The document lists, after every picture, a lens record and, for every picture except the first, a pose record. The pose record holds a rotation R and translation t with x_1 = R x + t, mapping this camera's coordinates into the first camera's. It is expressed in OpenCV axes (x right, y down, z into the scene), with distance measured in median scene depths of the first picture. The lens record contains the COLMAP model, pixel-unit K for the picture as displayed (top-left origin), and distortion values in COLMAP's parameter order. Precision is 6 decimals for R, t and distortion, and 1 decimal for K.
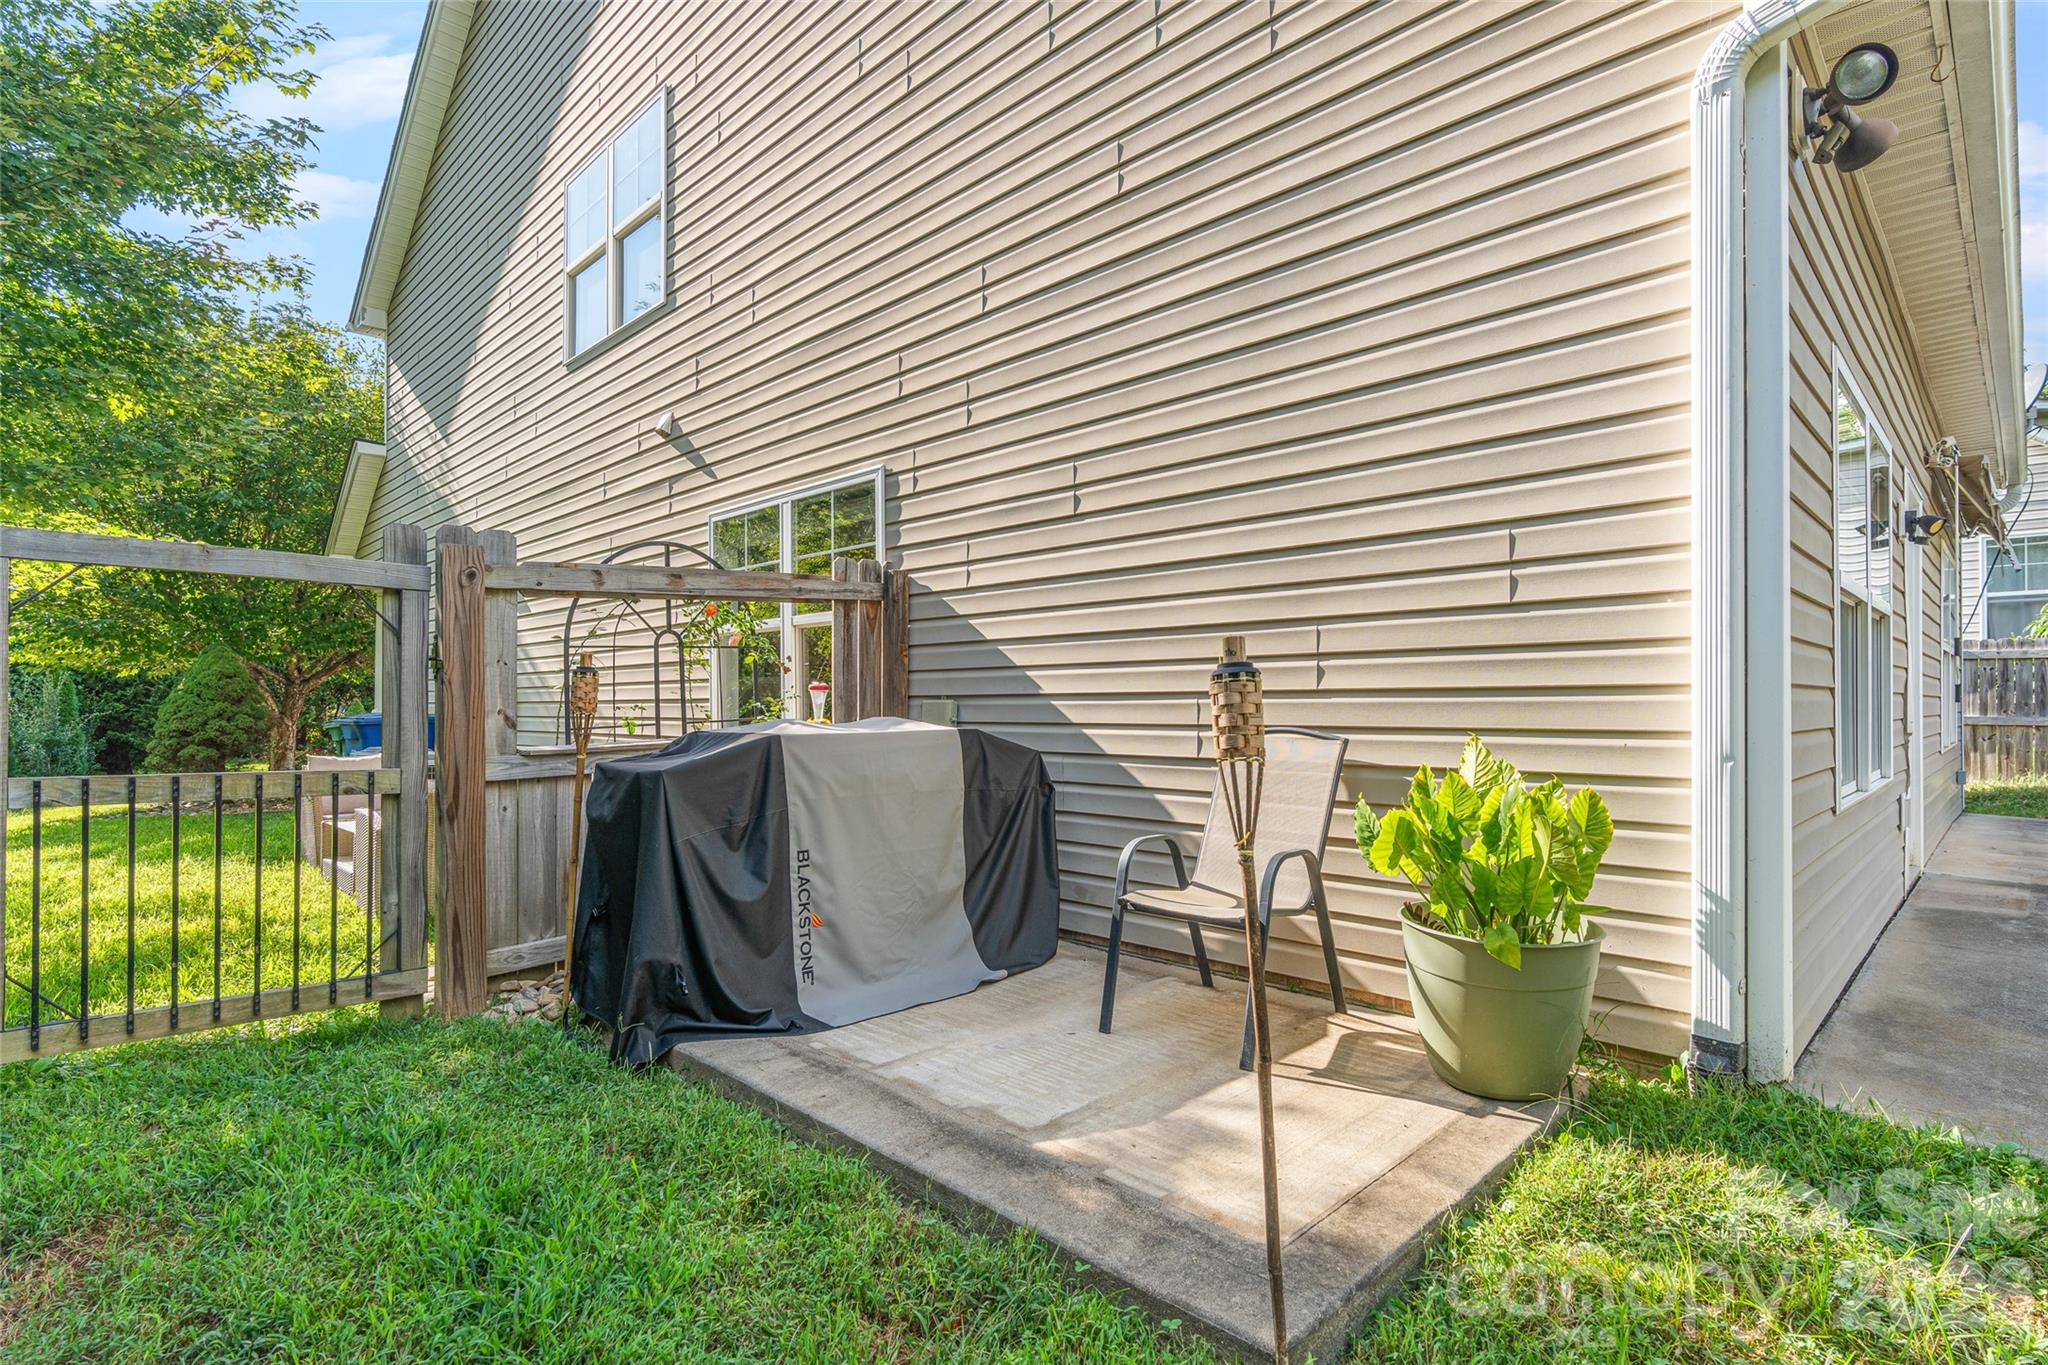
lens RADIAL K [[1016.3, 0, 1024.6], [0, 1016.3, 698.7], [0, 0, 1]] dist [-0.007885, 0.000921]
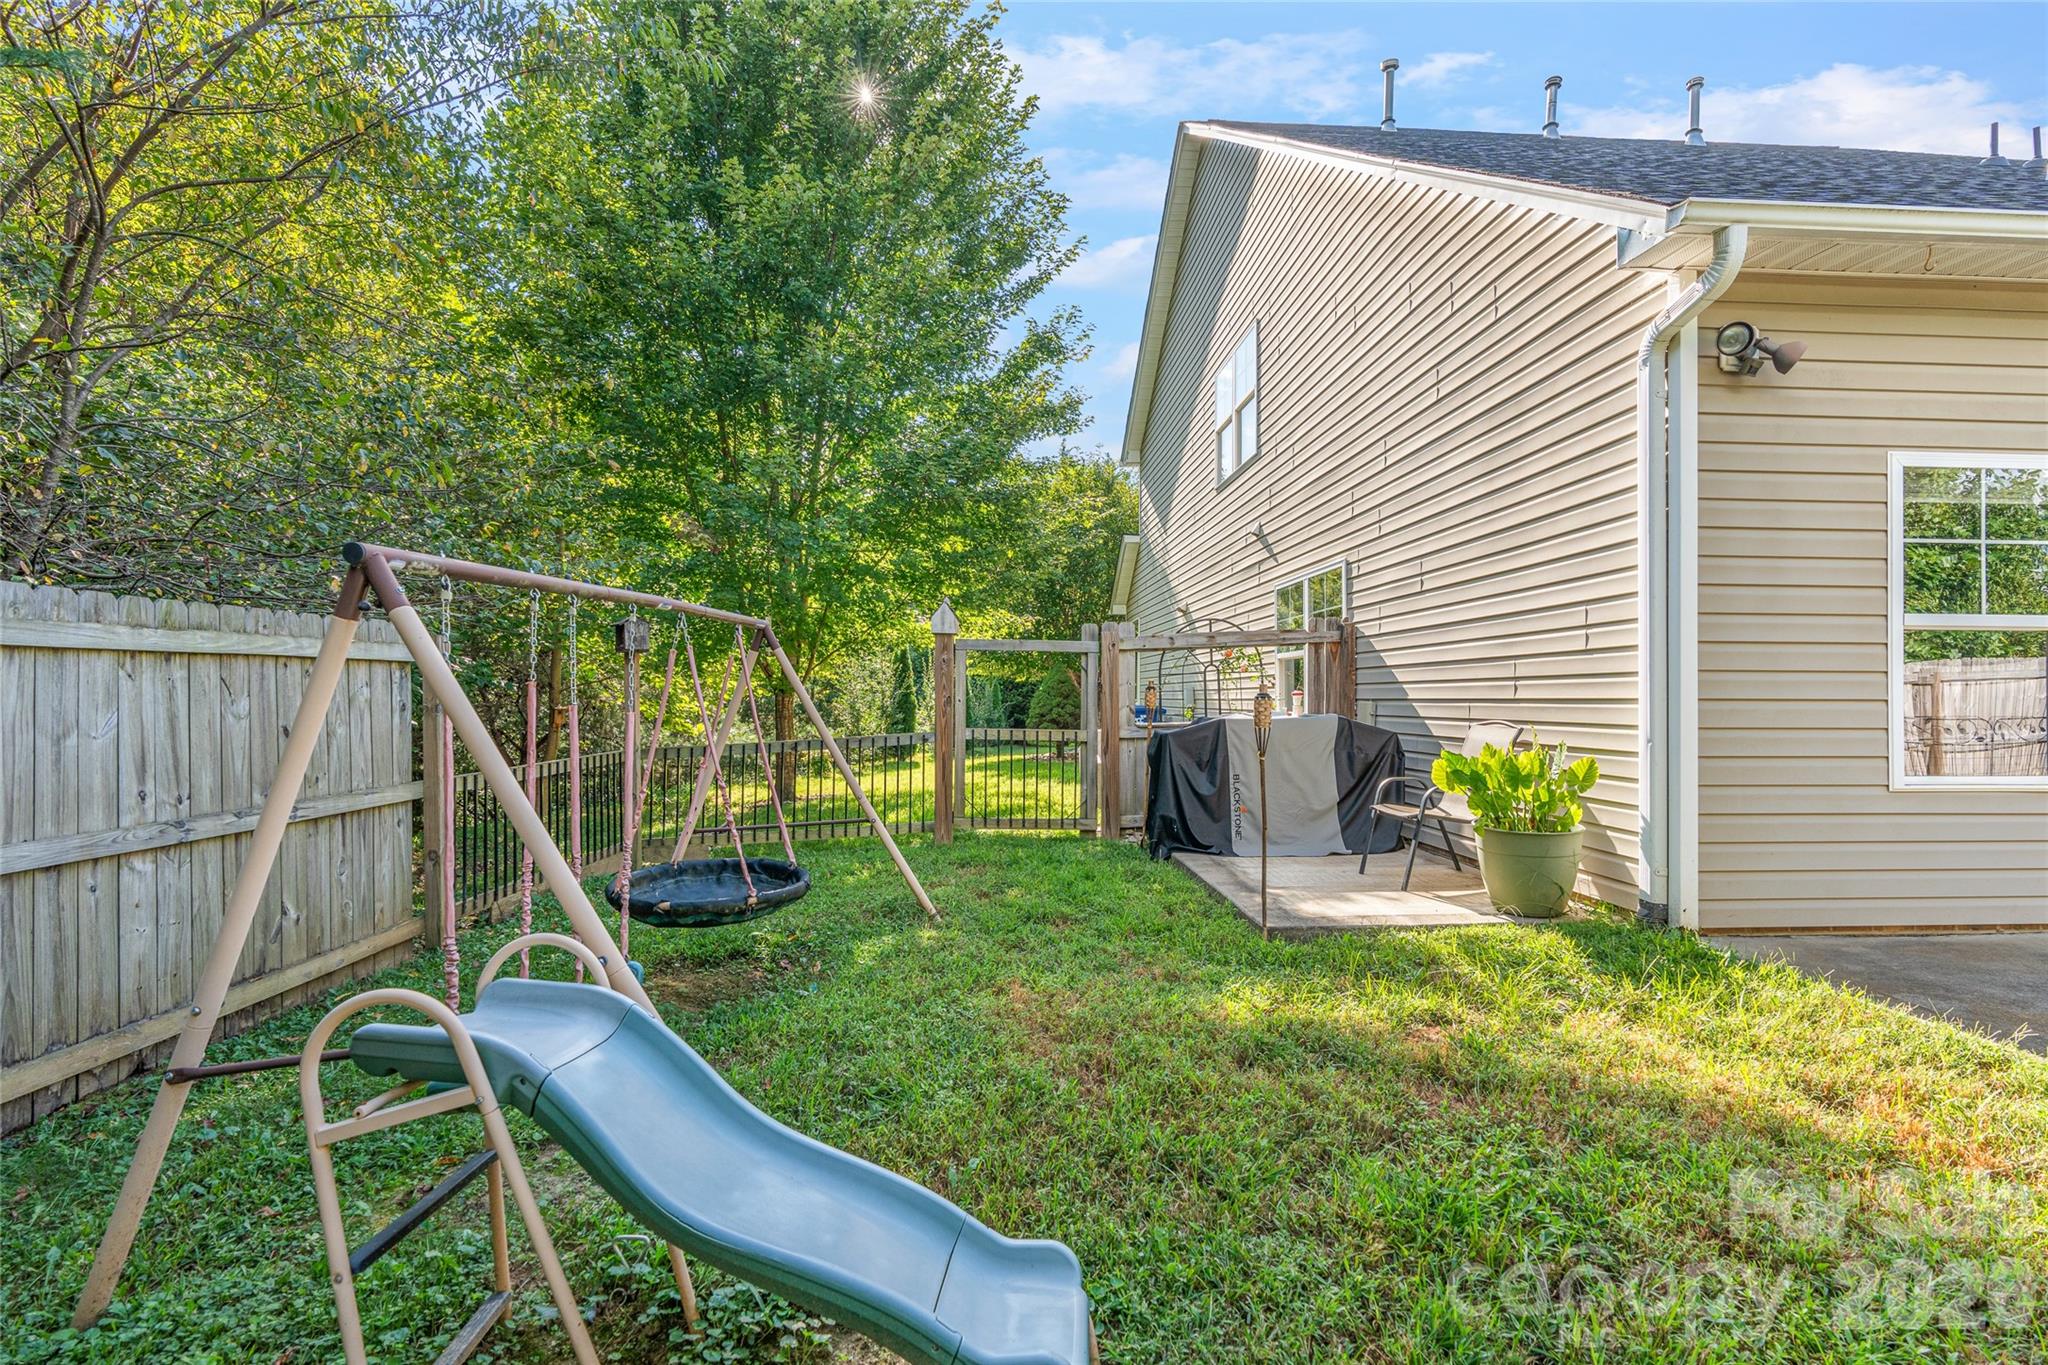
lens RADIAL K [[1016.3, 0, 1028.7], [0, 1016.3, 692.9], [0, 0, 1]] dist [-0.007885, 0.000921]
pose [[0.741736, 0.002303, -0.670688, 0.635958], [-0.000900, 0.999997, 0.002439, -0.016487], [0.670691, -0.001205, 0.741736, -0.611521]]
